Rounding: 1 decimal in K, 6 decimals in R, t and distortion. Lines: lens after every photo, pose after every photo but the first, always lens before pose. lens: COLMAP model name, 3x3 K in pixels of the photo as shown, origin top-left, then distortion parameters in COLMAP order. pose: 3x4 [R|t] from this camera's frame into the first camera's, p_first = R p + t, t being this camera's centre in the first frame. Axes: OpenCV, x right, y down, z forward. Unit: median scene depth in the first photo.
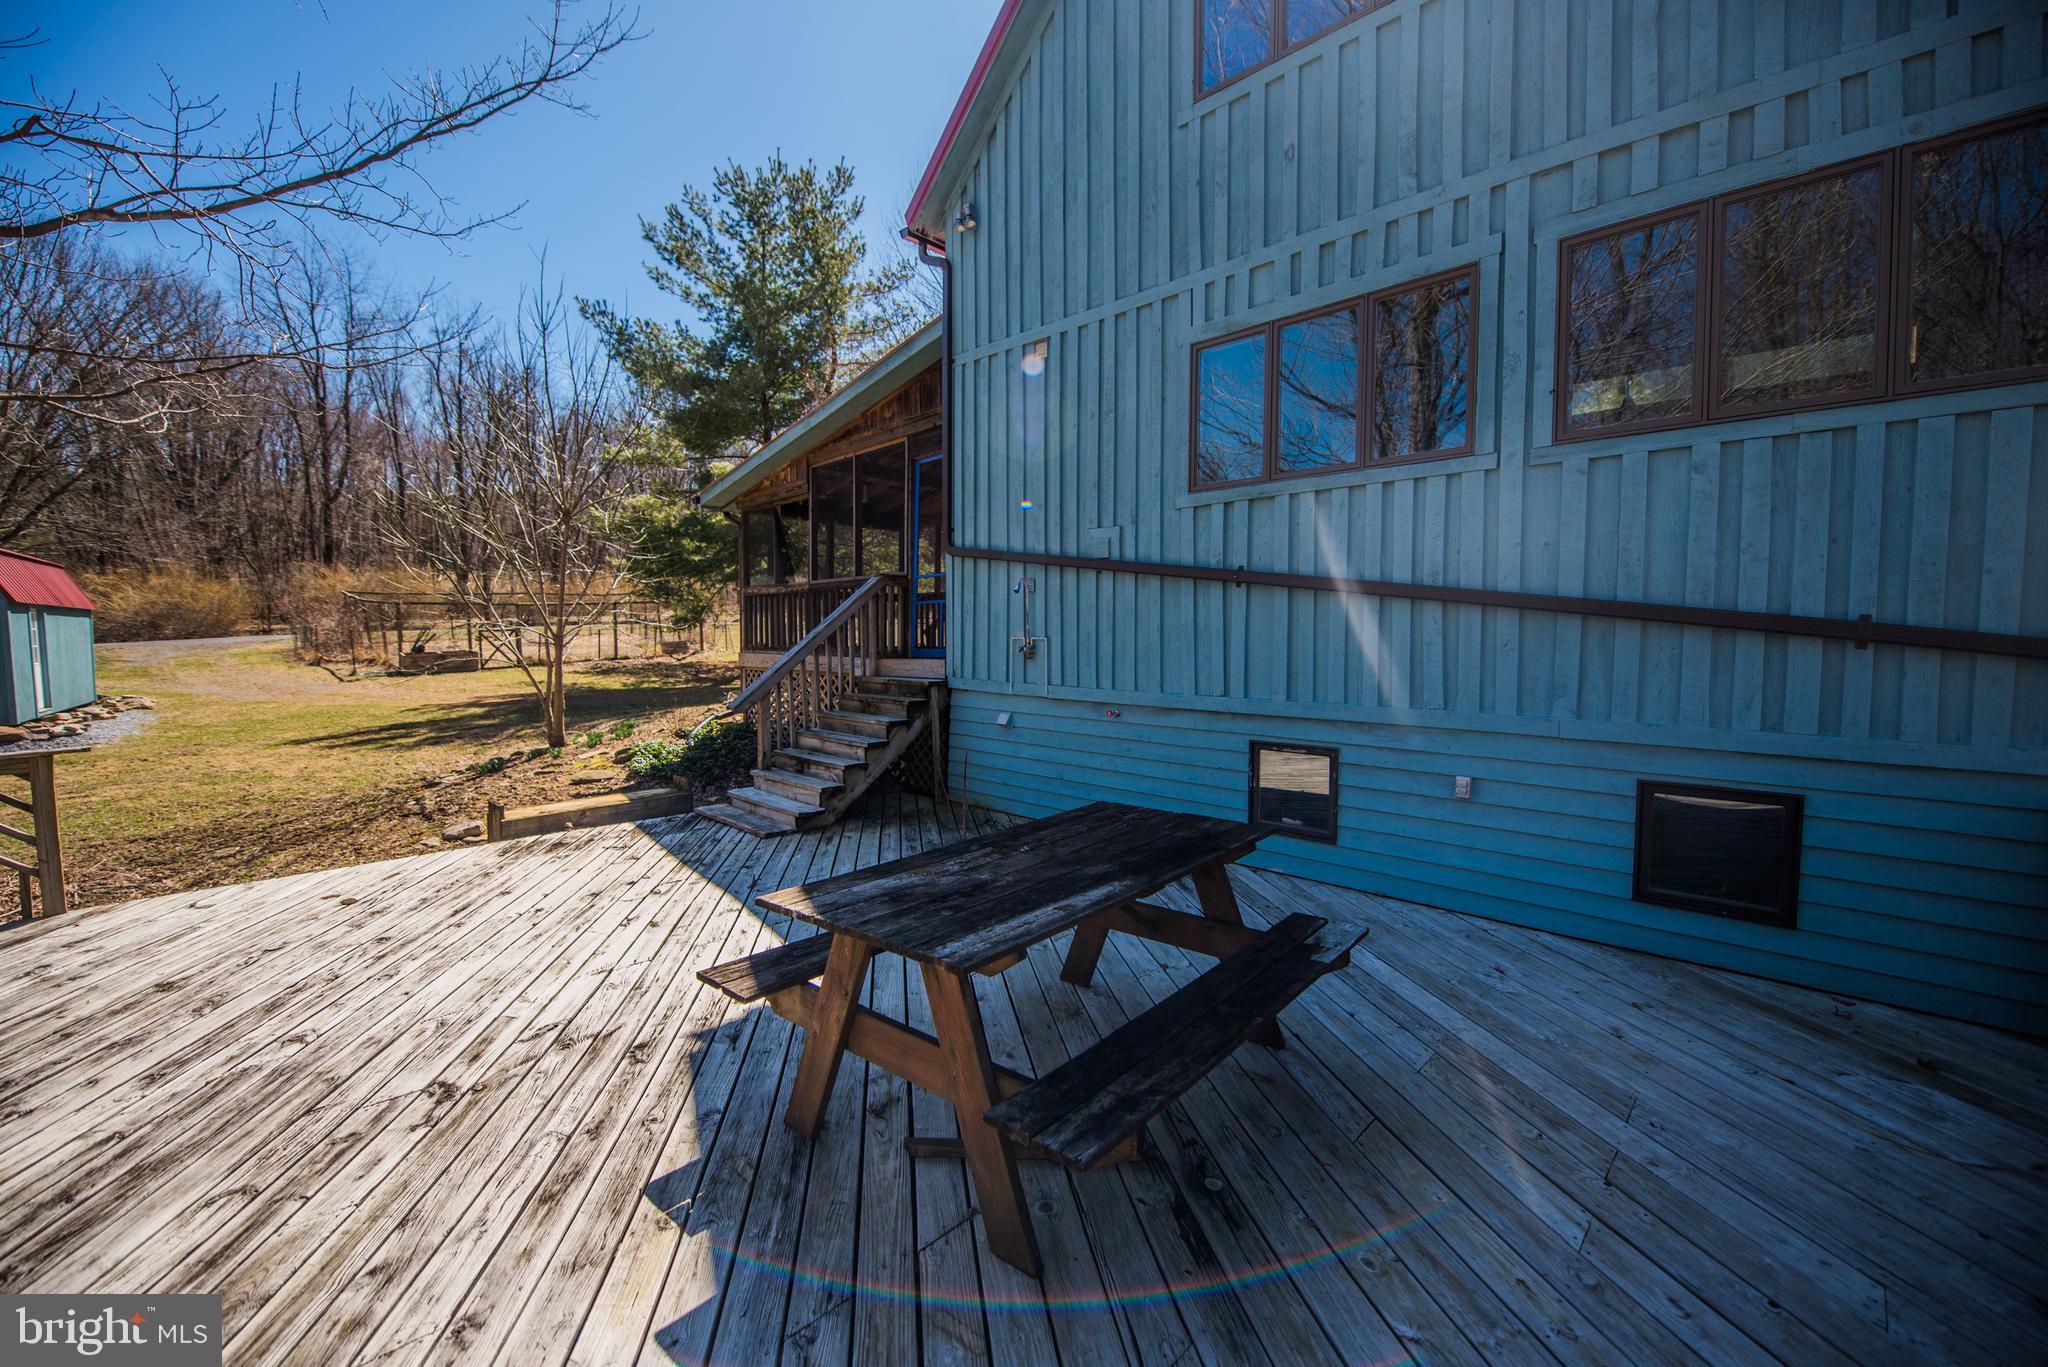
lens RADIAL K [[814.3, 0, 1018.9], [0, 814.3, 683.6], [0, 0, 1]] dist [-0.012847, -0.003215]
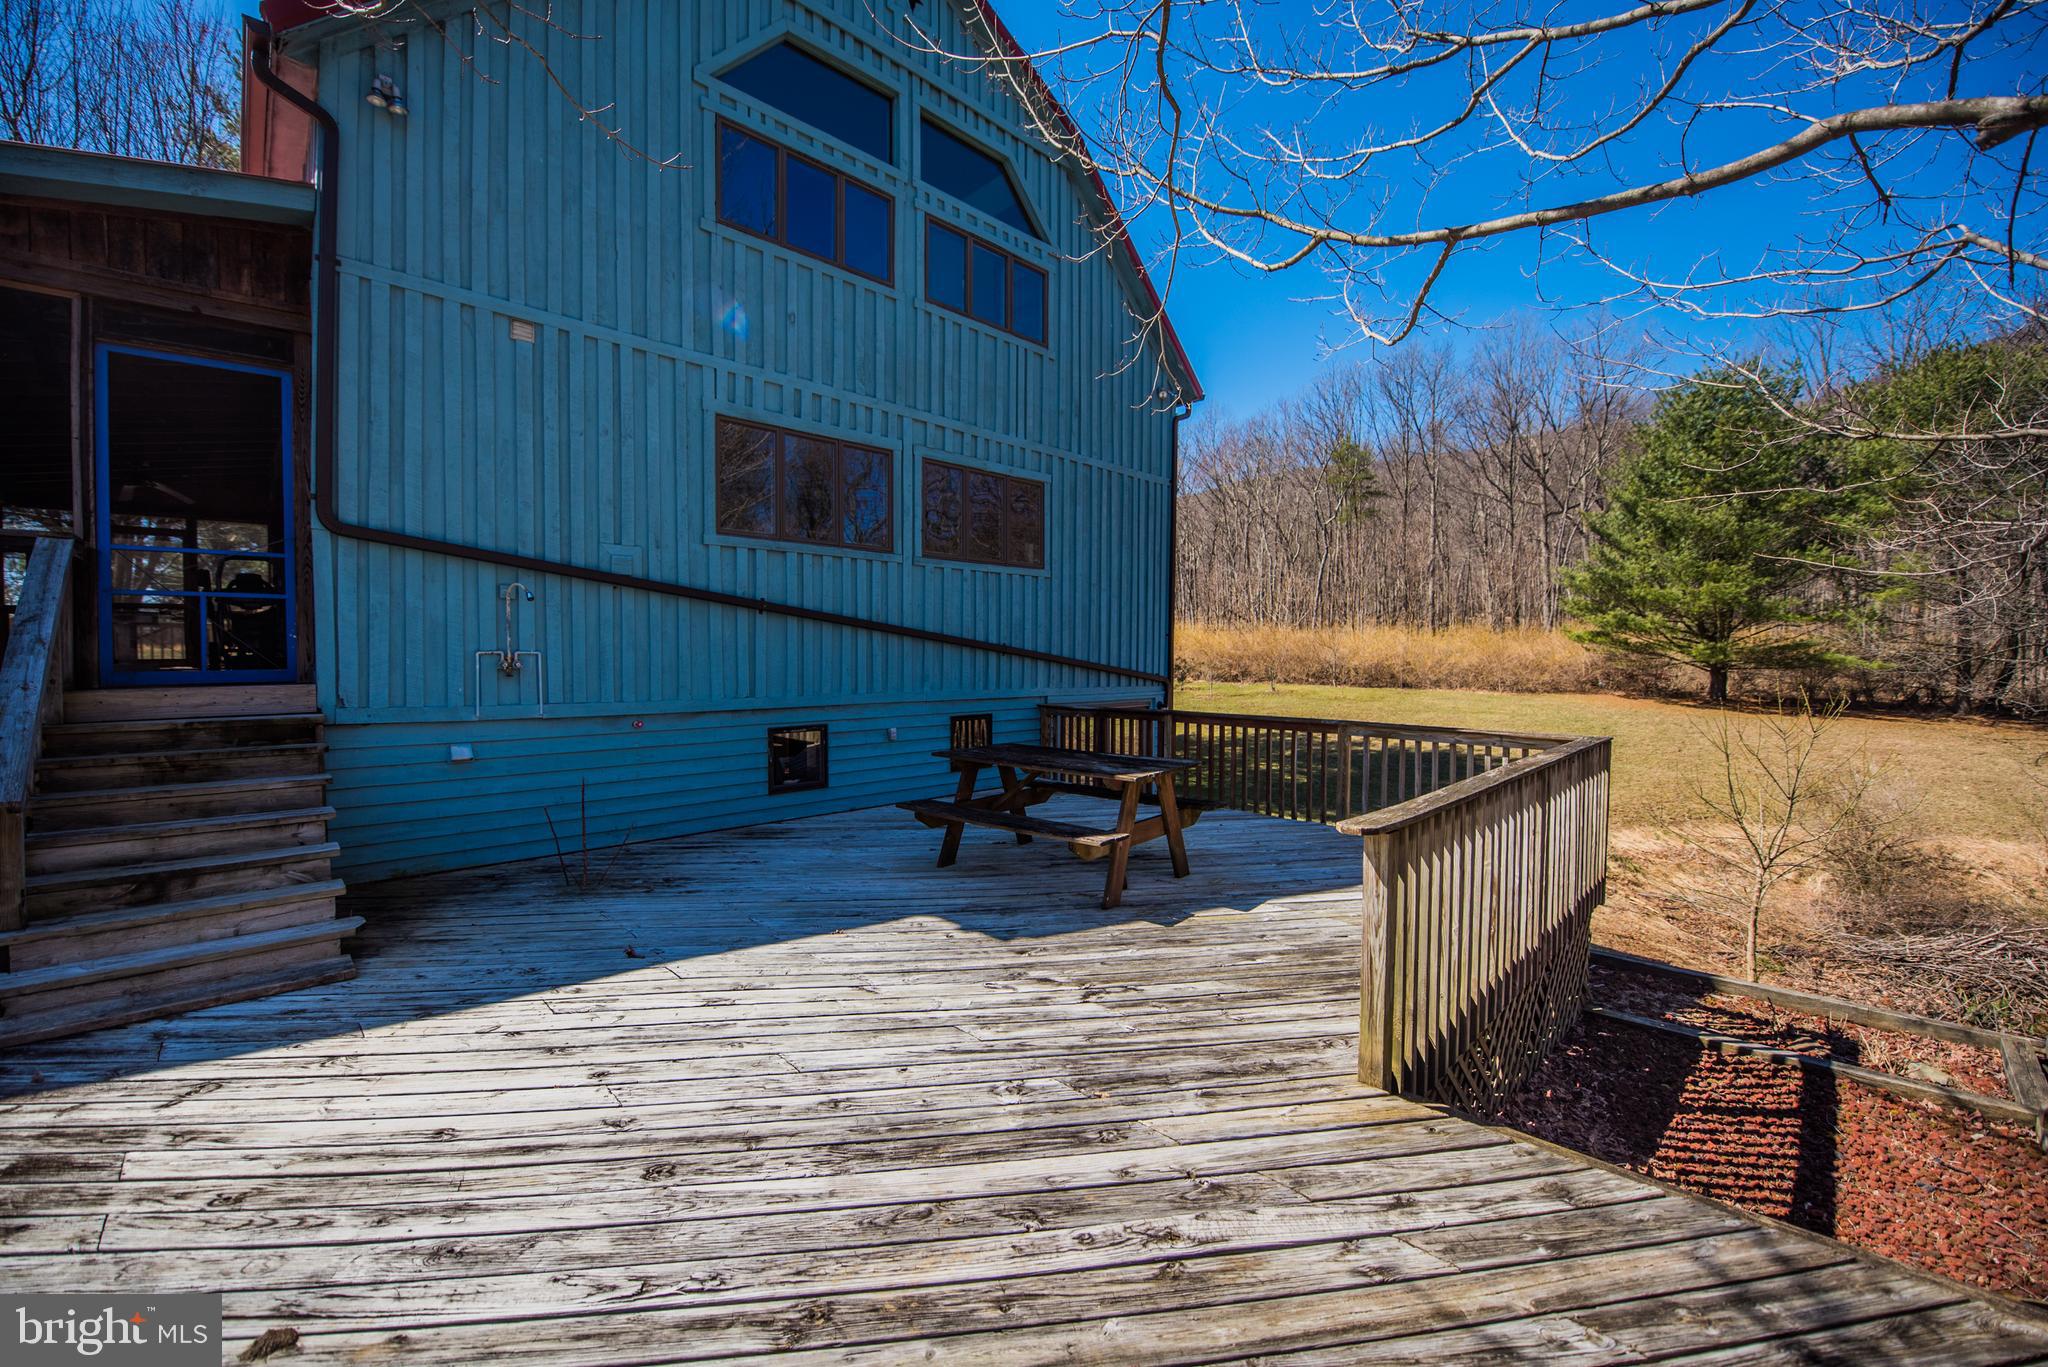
lens RADIAL K [[814.3, 0, 1018.9], [0, 814.3, 683.6], [0, 0, 1]] dist [-0.012847, -0.003215]
pose [[0.022516, -0.035165, 0.999128, -1.254356], [0.058811, 0.997697, 0.033790, -0.029578], [-0.998015, 0.057999, 0.024532, 0.660389]]
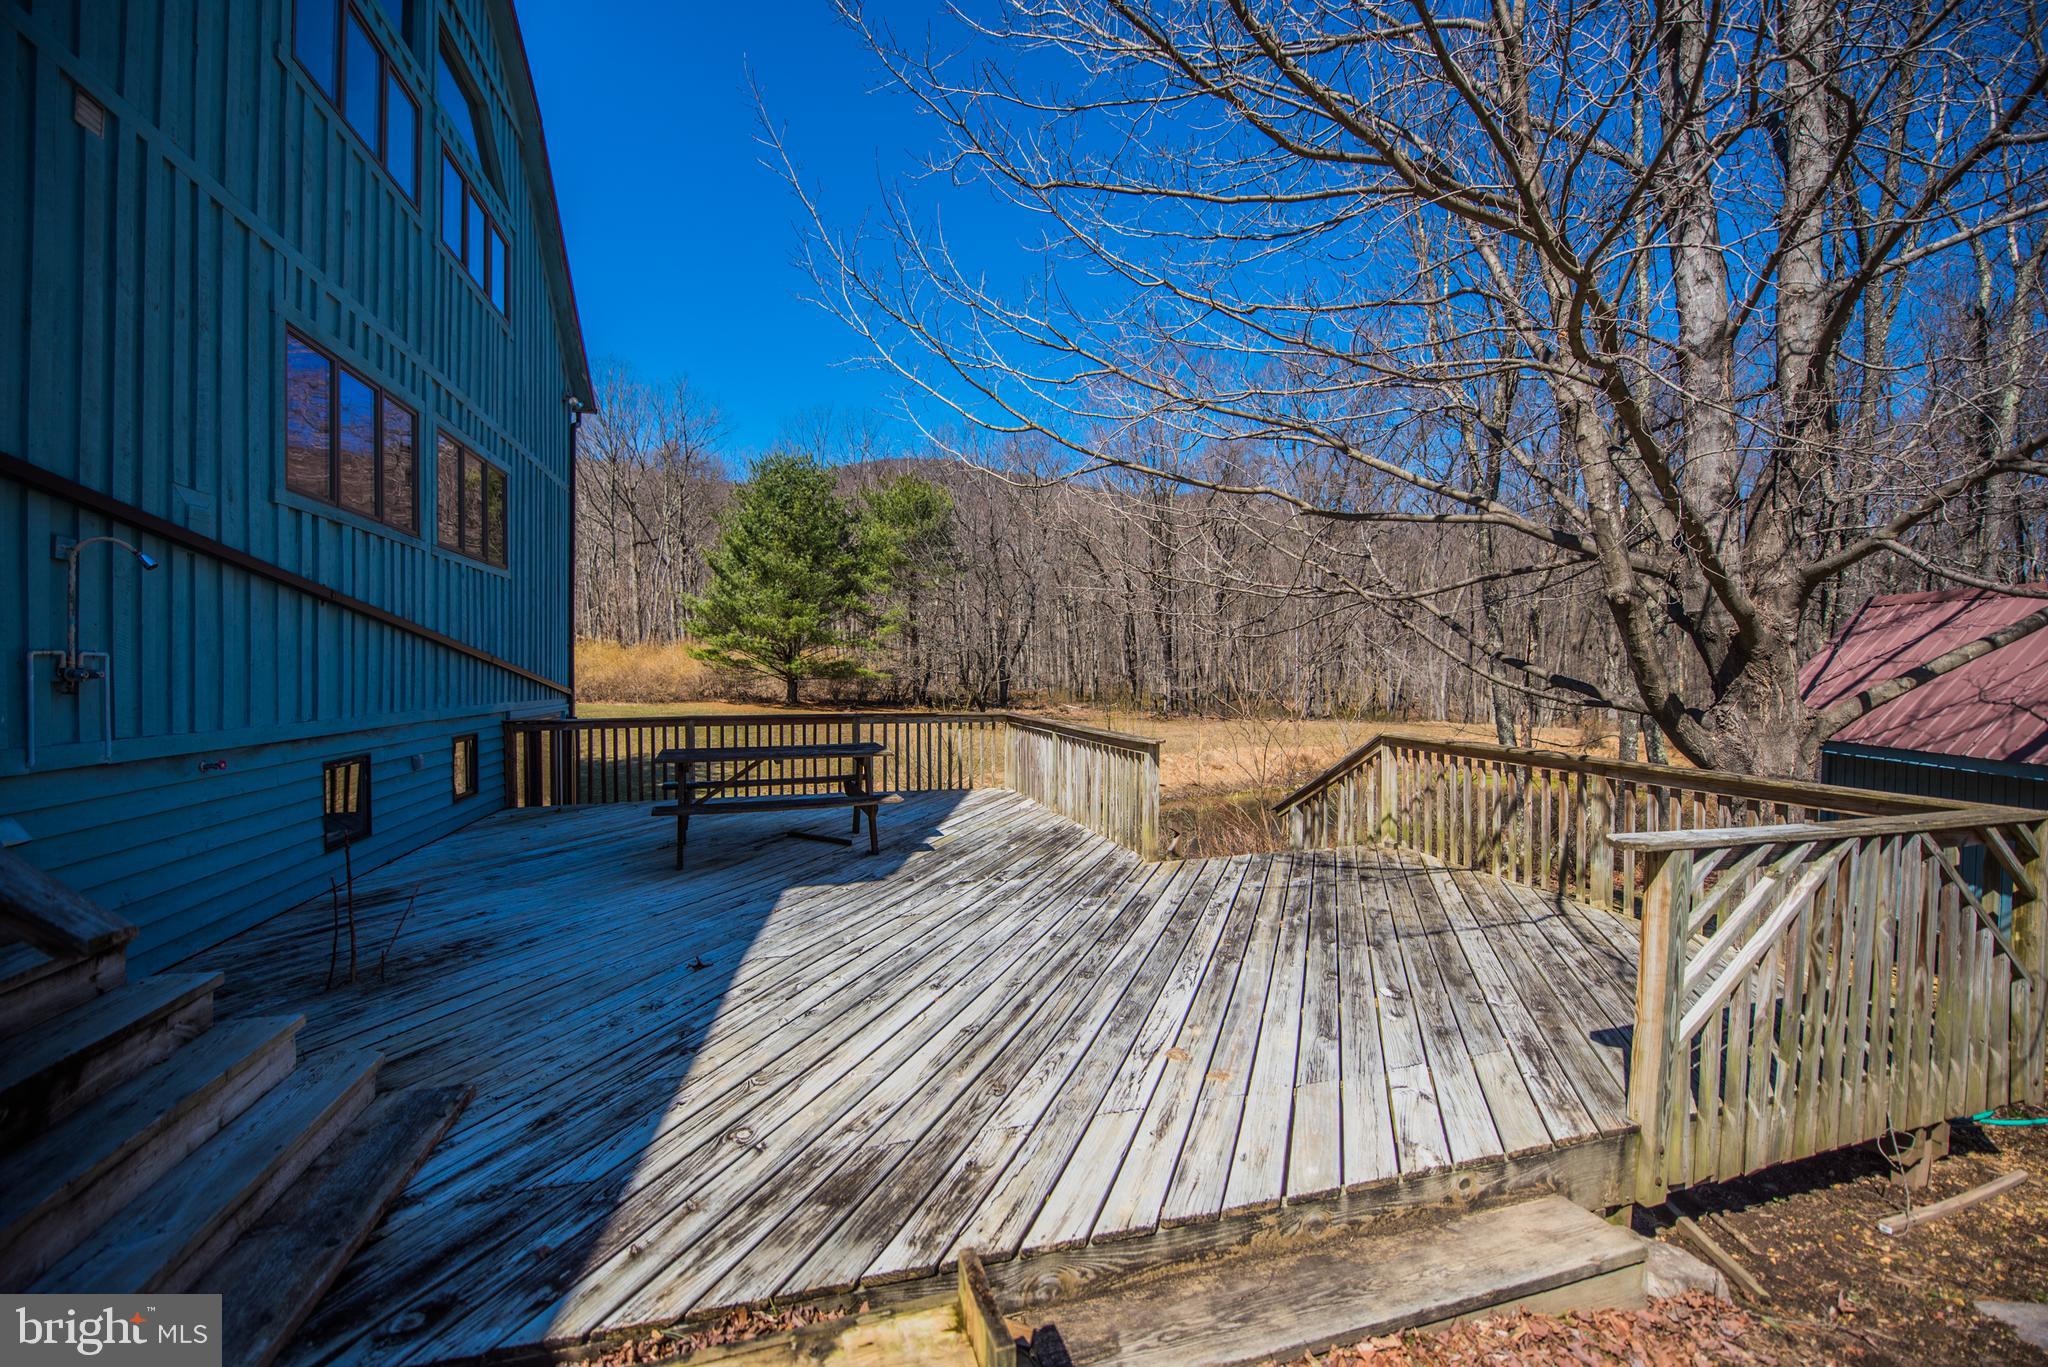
lens RADIAL K [[814.3, 0, 1018.9], [0, 814.3, 683.6], [0, 0, 1]] dist [-0.012847, -0.003215]
pose [[-0.868746, -0.007372, 0.495203, -1.106543], [0.030218, 0.997237, 0.067858, -0.078507], [-0.494335, 0.073916, -0.866123, 1.702306]]
